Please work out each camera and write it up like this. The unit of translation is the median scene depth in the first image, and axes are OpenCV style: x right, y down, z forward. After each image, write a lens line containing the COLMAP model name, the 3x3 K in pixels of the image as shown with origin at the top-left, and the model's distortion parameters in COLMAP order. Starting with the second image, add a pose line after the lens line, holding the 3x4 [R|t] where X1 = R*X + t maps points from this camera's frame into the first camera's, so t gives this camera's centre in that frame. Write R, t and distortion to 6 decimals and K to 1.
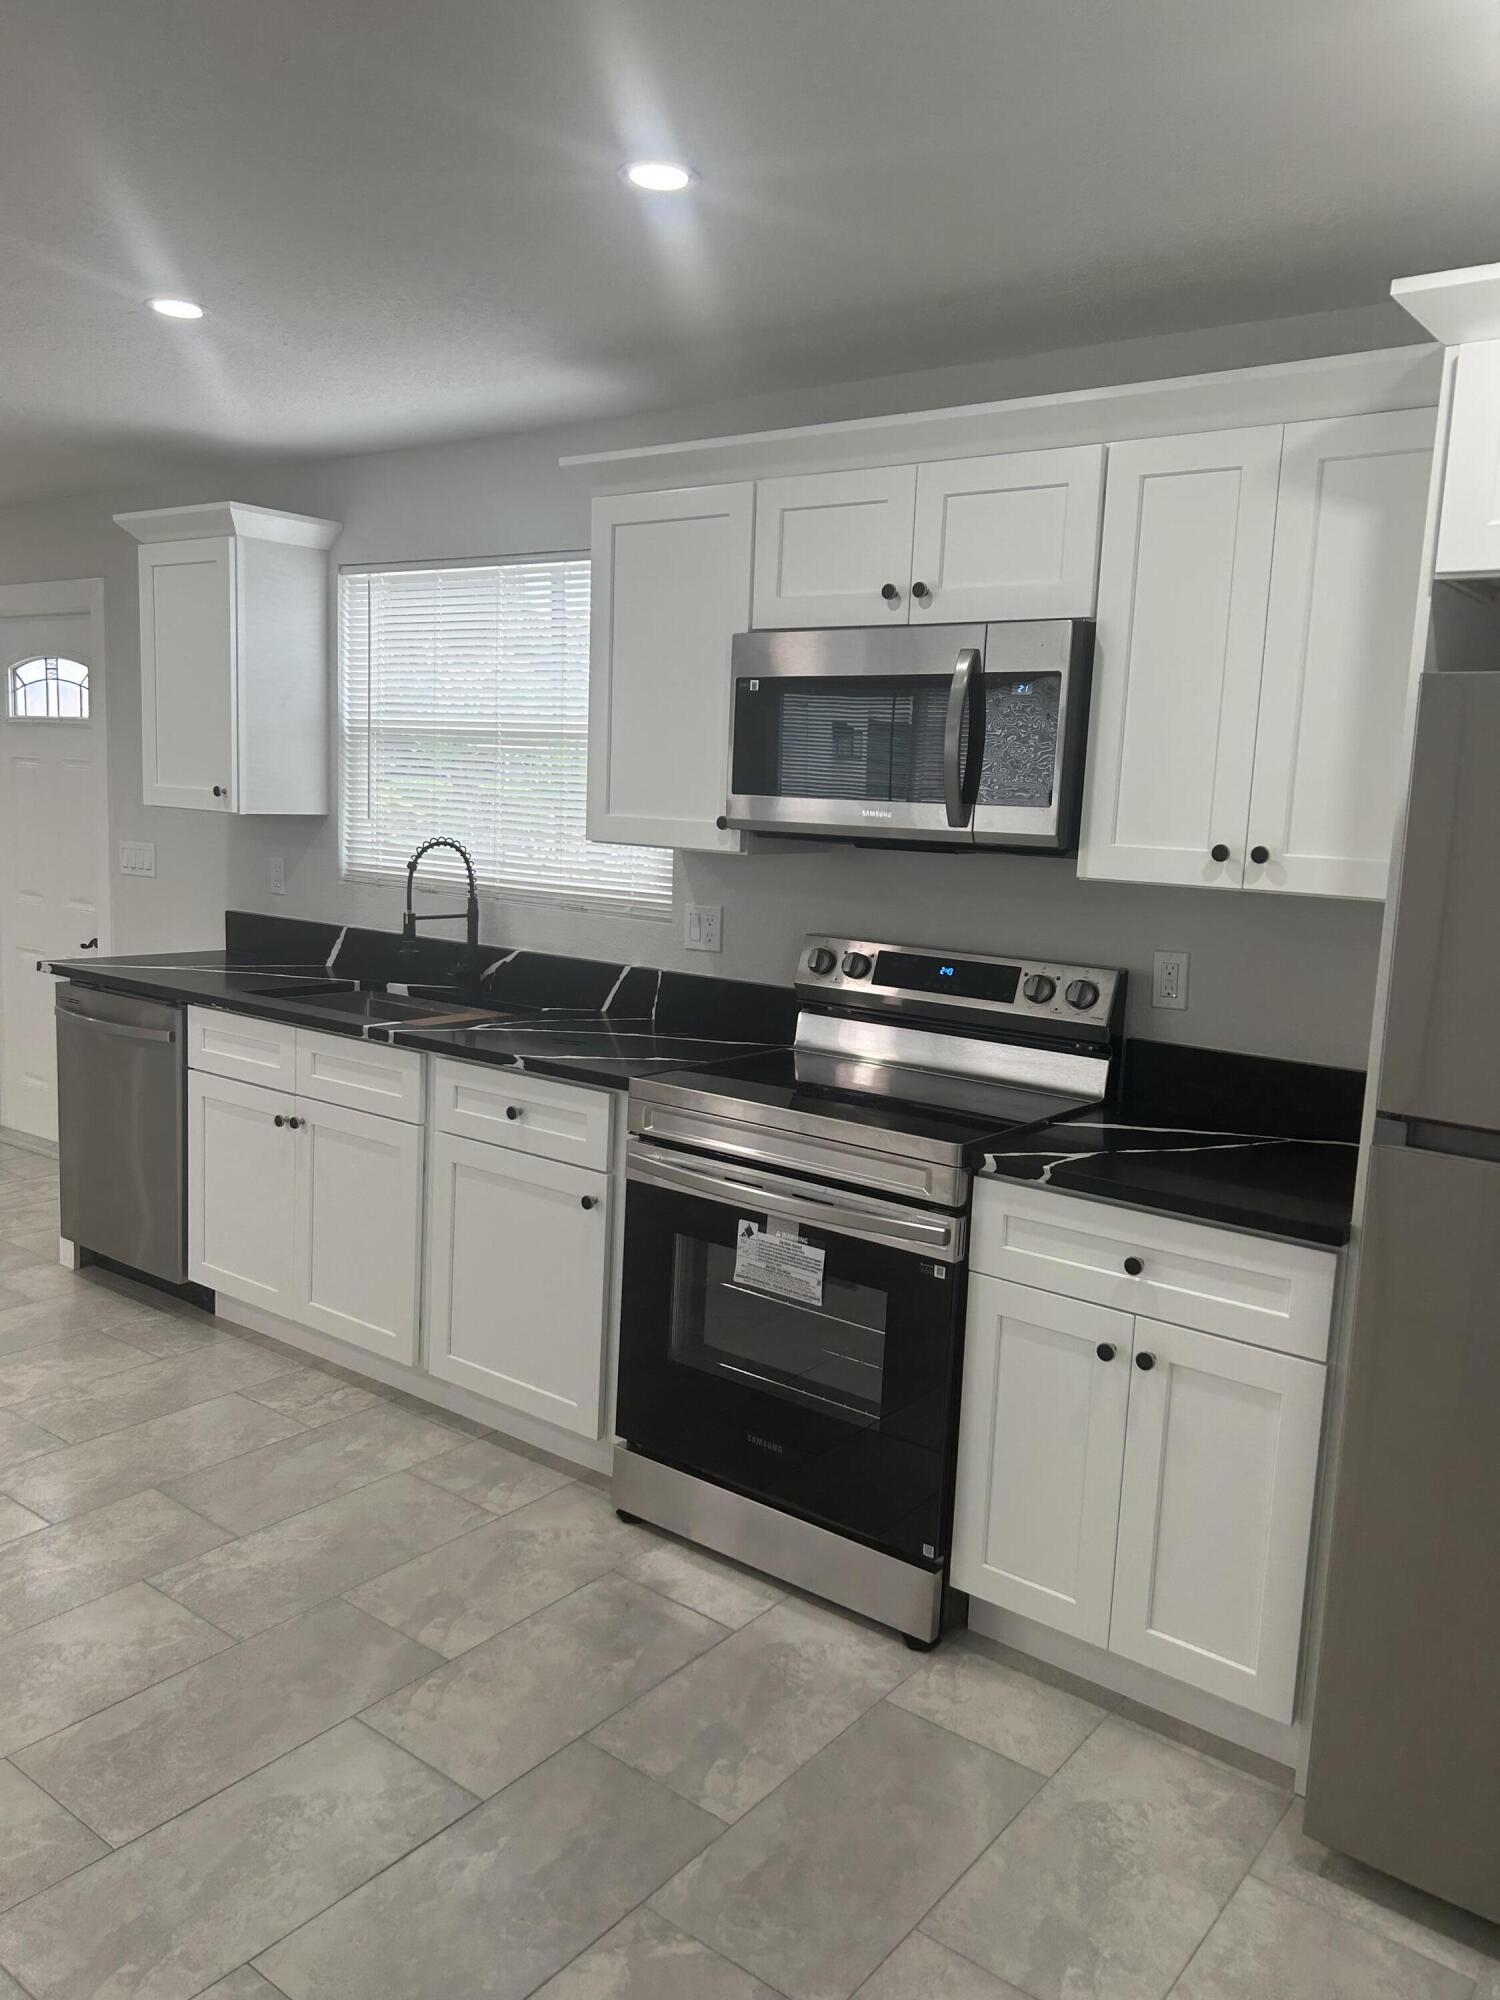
lens RADIAL K [[1491.4, 0, 754.7], [0, 1491.4, 1004.3], [0, 0, 1]] dist [0.049453, -0.058414]
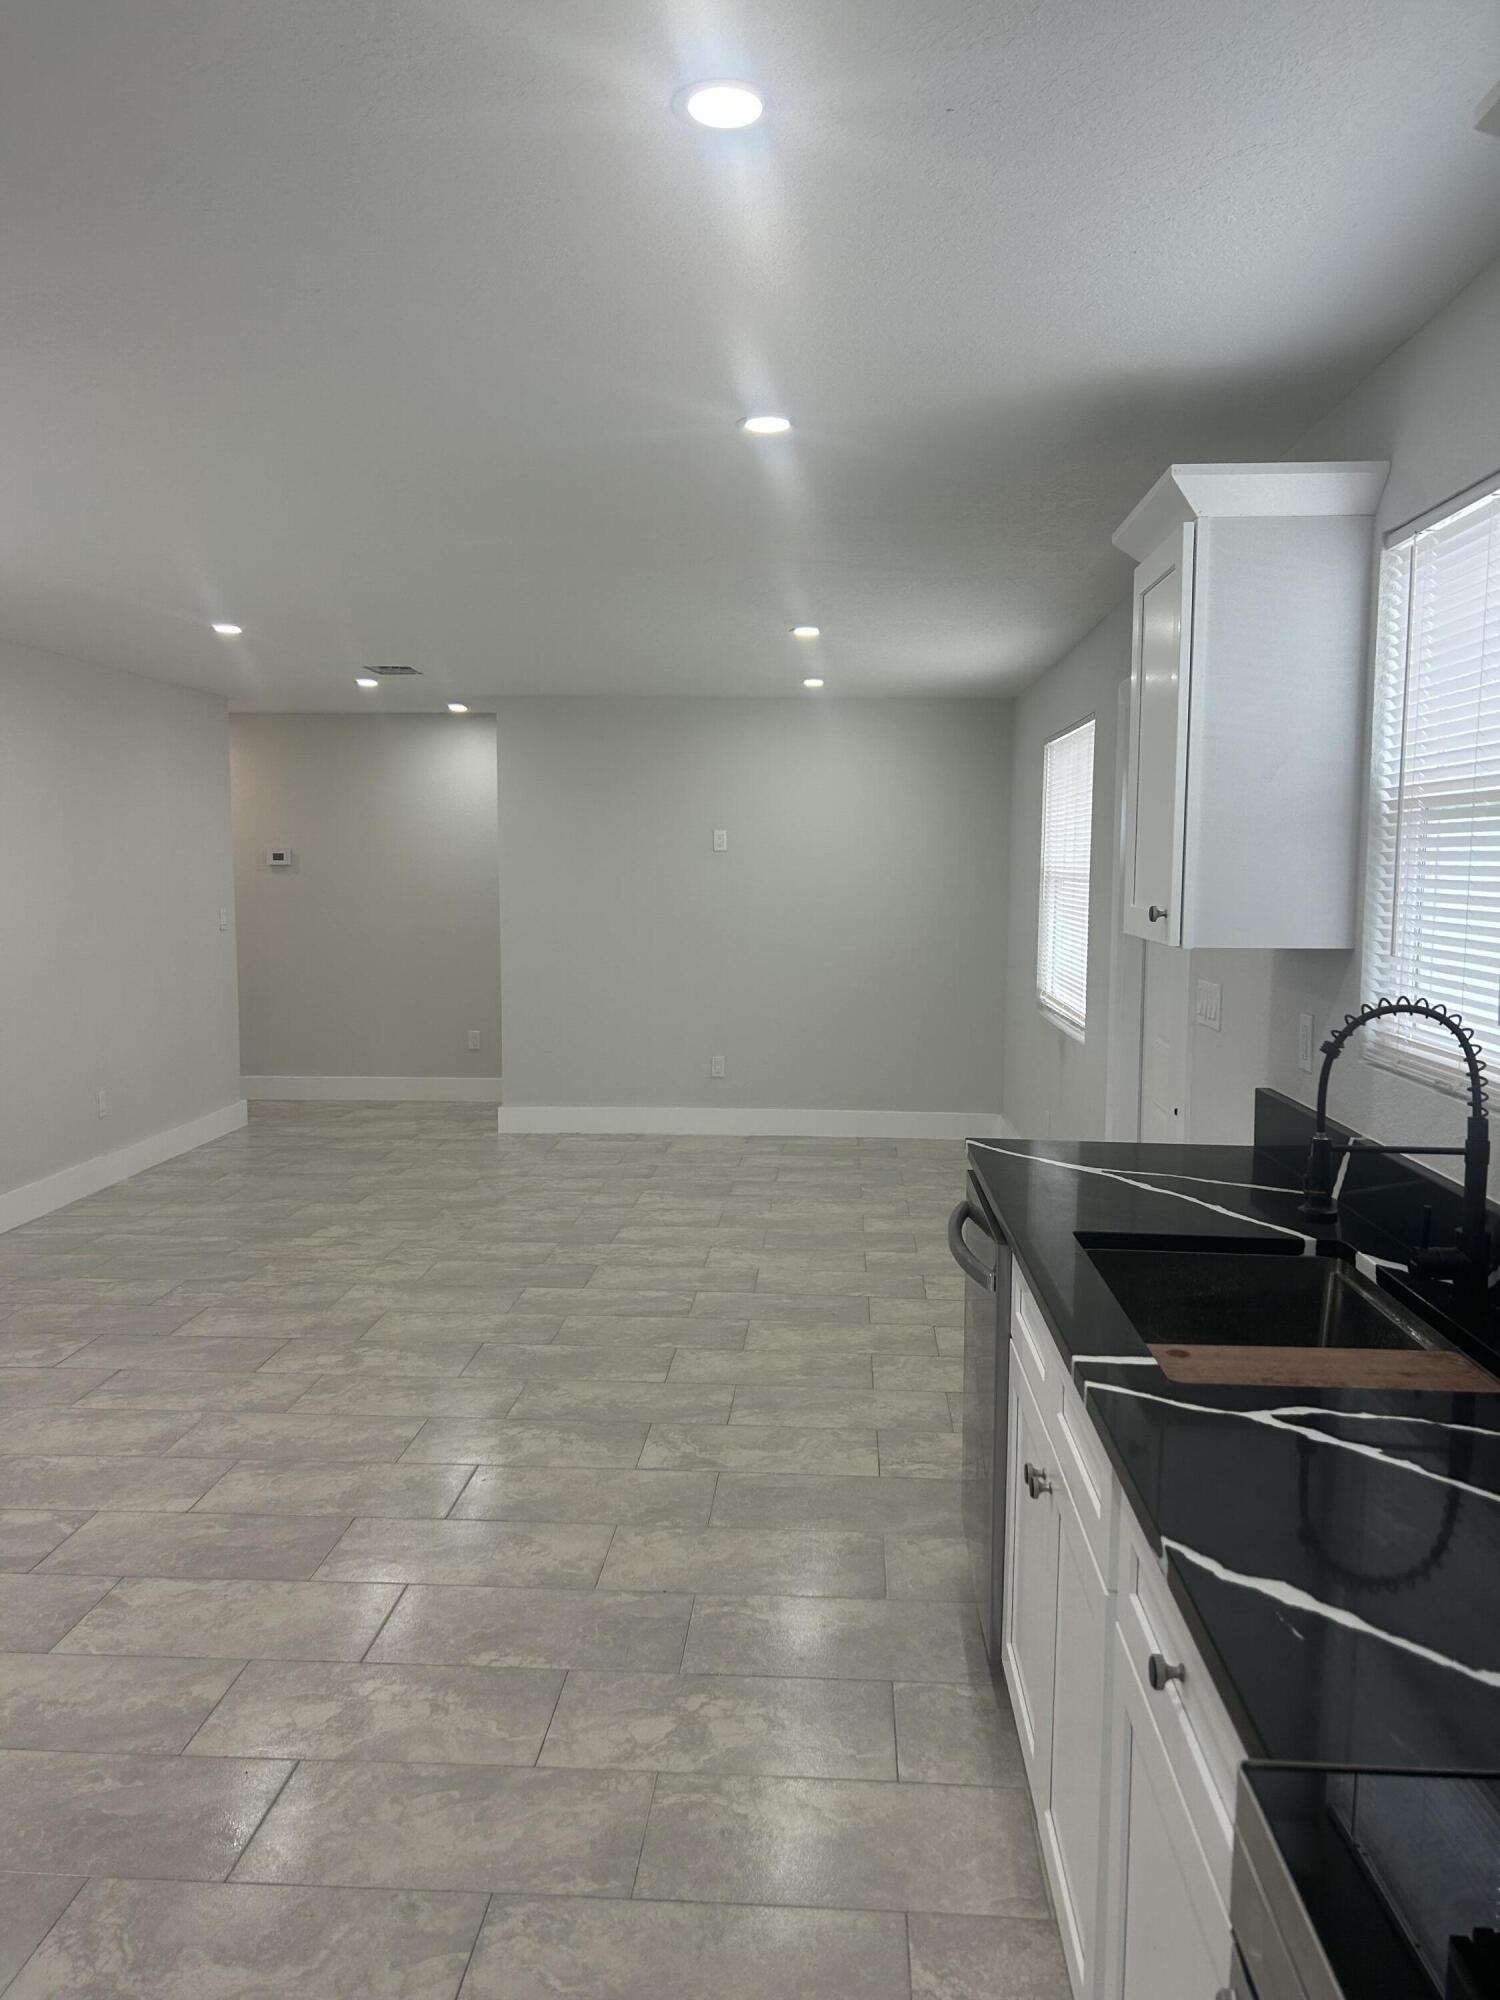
lens RADIAL K [[1491.4, 0, 765.3], [0, 1491.4, 1007.4], [0, 0, 1]] dist [0.049453, -0.058414]
pose [[0.564448, 0.040505, -0.824474, 0.116253], [-0.100613, 0.994724, -0.020012, -0.094105], [0.819314, 0.094249, 0.565545, 0.655220]]
